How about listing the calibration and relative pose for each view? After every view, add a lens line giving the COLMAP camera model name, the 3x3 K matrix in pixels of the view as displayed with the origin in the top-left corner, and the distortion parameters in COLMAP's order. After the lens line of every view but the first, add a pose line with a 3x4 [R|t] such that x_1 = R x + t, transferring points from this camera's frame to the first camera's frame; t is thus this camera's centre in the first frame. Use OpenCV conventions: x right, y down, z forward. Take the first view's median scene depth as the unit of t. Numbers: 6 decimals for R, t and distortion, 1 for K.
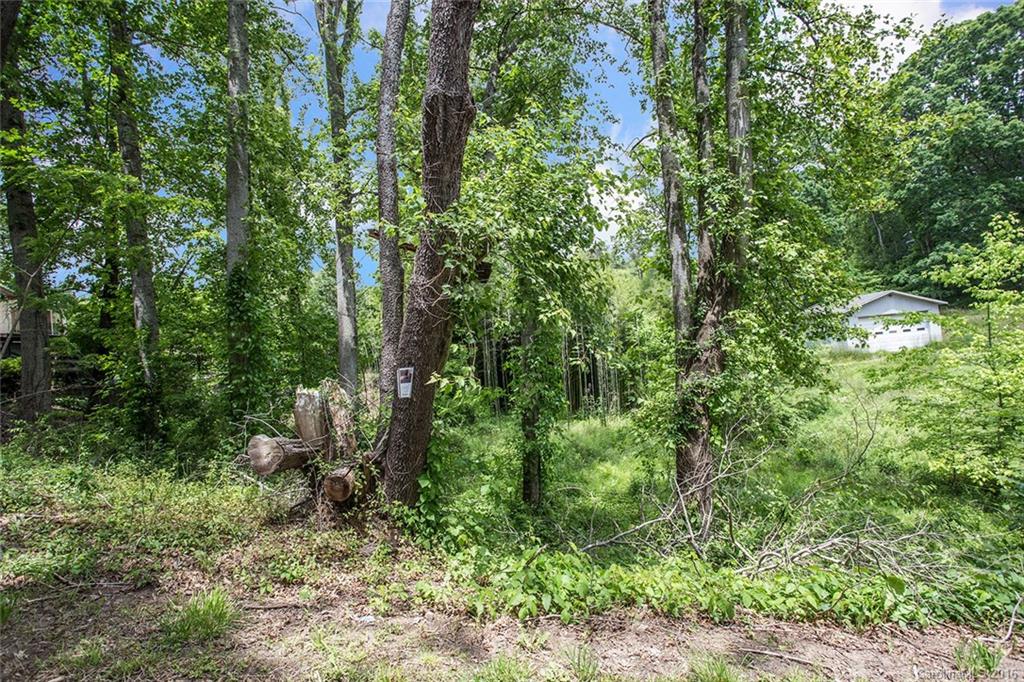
lens RADIAL K [[540.5, 0, 509.1], [0, 540.5, 344.6], [0, 0, 1]] dist [-0.001635, 0.004683]
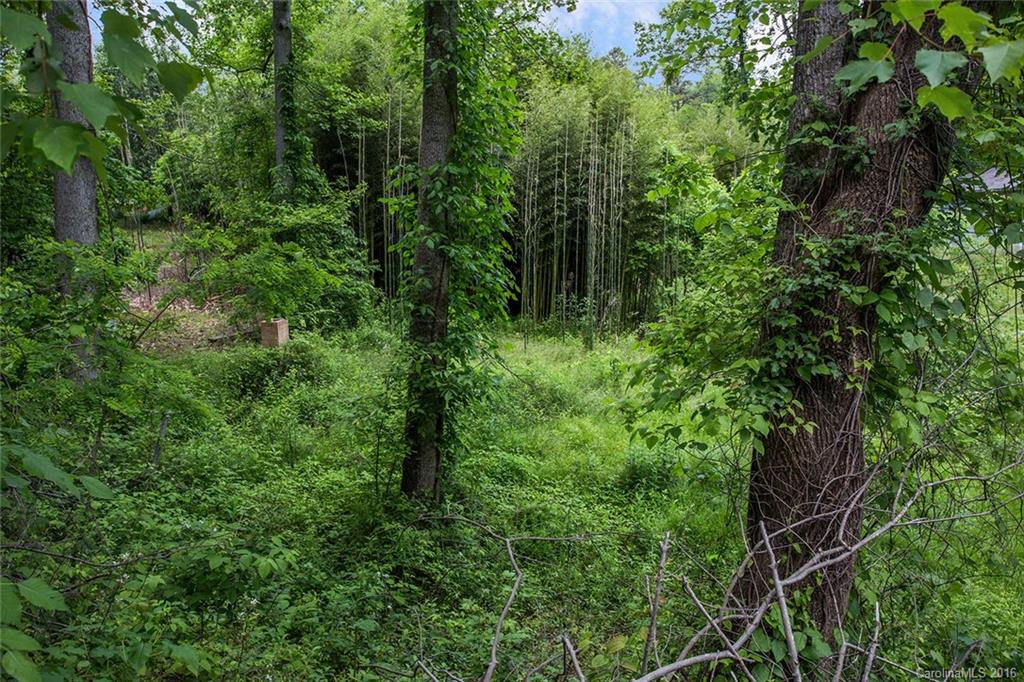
lens RADIAL K [[835.2, 0, 513.4], [0, 835.2, 341.0], [0, 0, 1]] dist [-0.002272, -0.000186]
pose [[0.994495, 0.073420, 0.074762, 0.052408], [-0.083769, 0.985685, 0.146314, 0.036367], [-0.062949, -0.151771, 0.986409, 0.246989]]
